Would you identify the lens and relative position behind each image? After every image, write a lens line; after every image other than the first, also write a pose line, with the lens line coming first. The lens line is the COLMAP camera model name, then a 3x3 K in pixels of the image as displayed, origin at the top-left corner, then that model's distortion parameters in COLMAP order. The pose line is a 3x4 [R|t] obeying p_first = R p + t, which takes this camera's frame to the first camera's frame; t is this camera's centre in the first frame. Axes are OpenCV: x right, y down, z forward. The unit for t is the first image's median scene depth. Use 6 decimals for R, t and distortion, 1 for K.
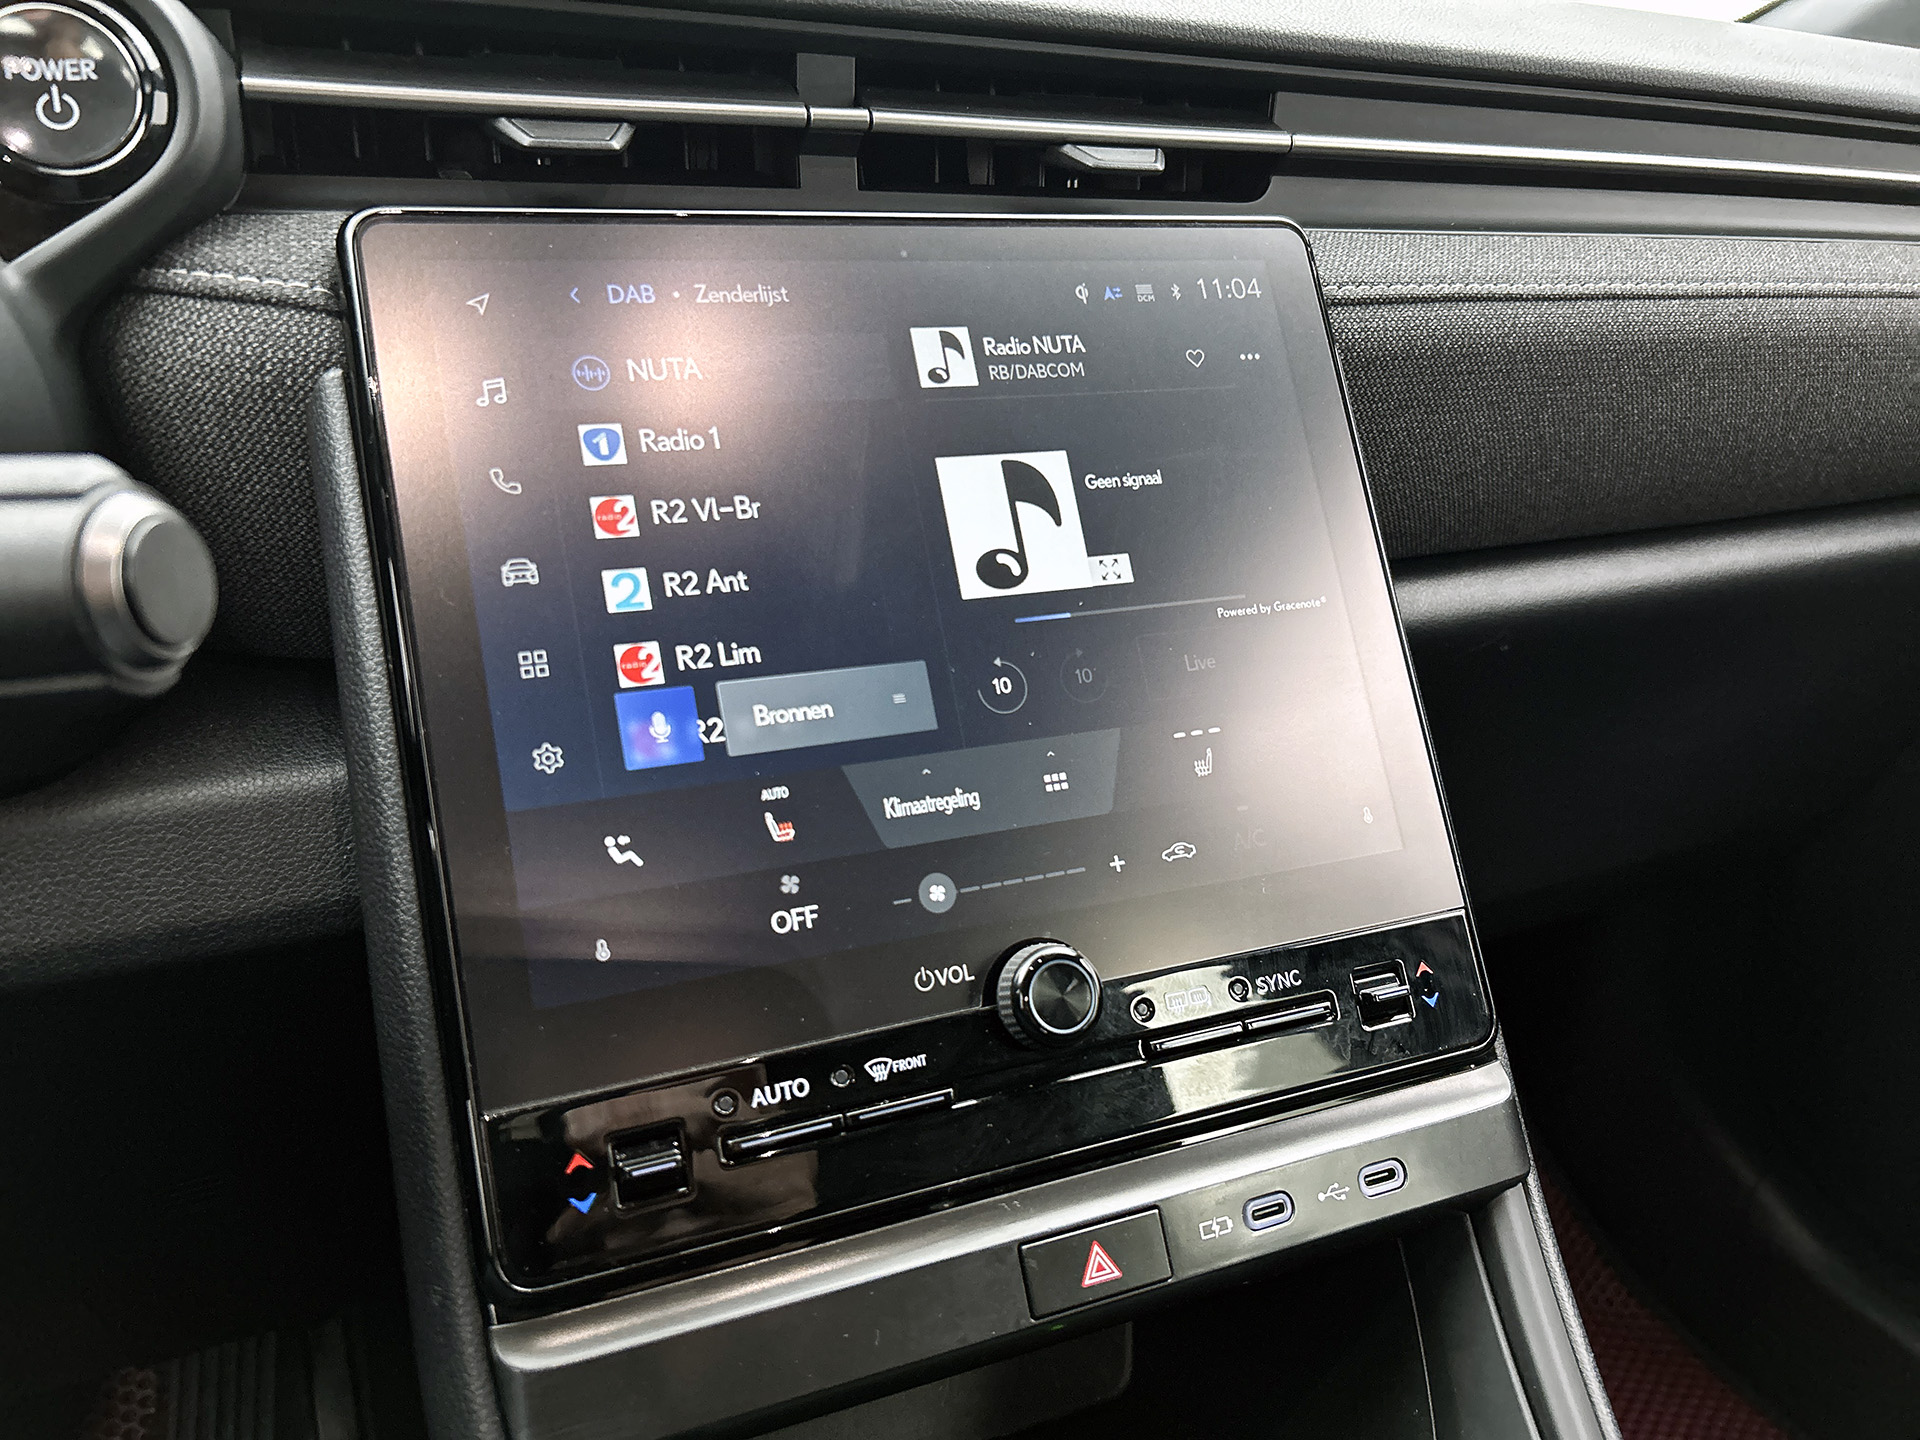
lens RADIAL K [[1456.1, 0, 960.5], [0, 1456.1, 725.2], [0, 0, 1]] dist [0.023505, -0.027641]
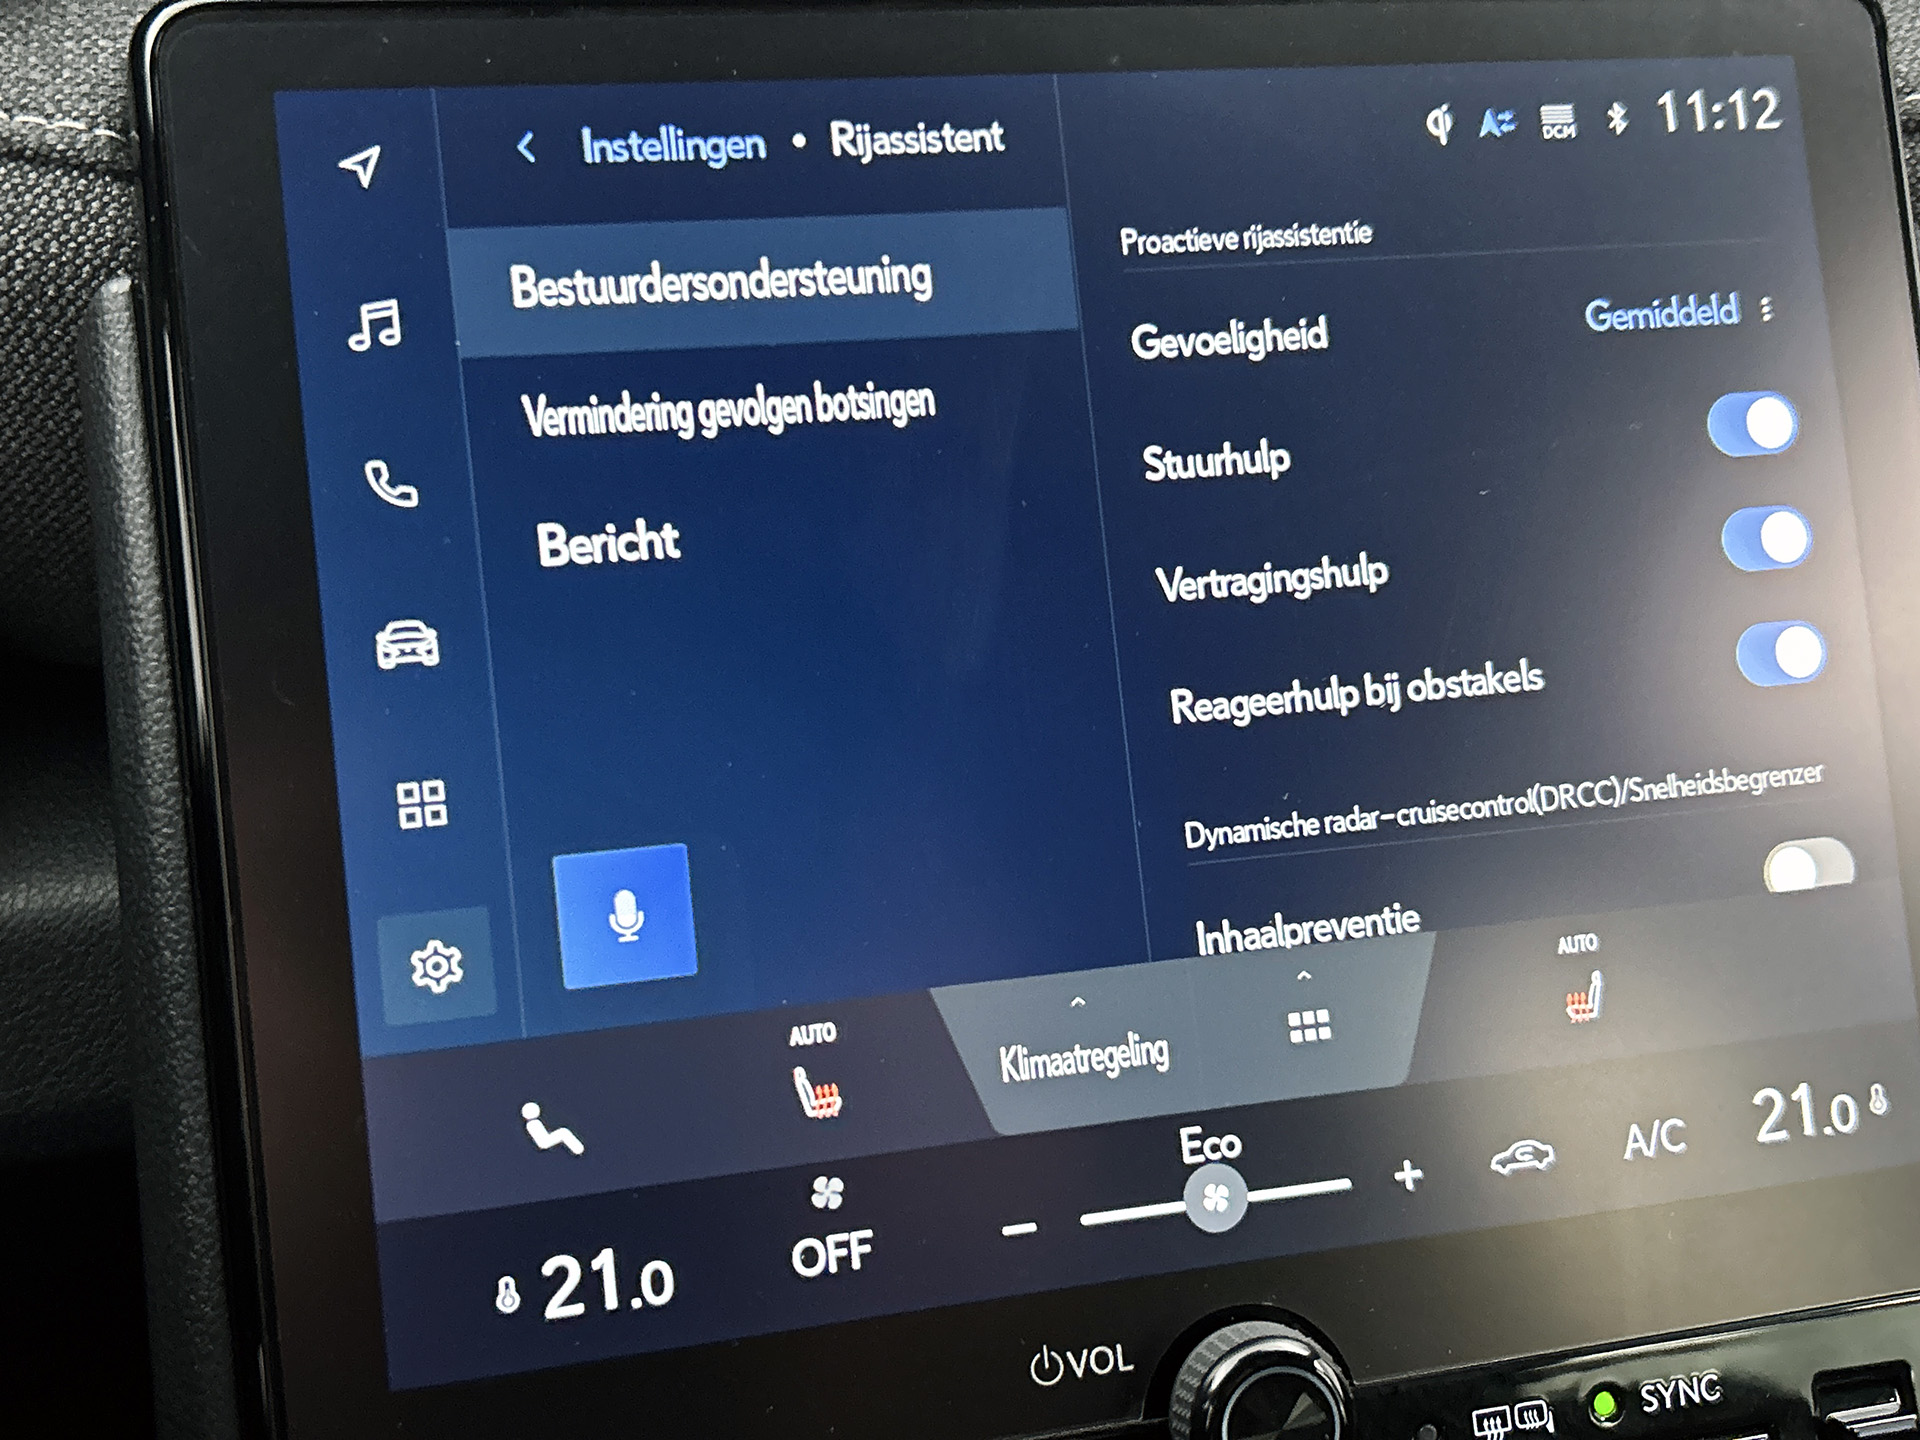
lens RADIAL K [[2286.5, 0, 957.5], [0, 2286.5, 734.4], [0, 0, 1]] dist [0.011020, 0.000000]
pose [[0.987373, 0.076587, -0.138671, 0.048496], [-0.060684, 0.991453, 0.115489, -0.184224], [0.146331, -0.105615, 0.983582, 0.114467]]
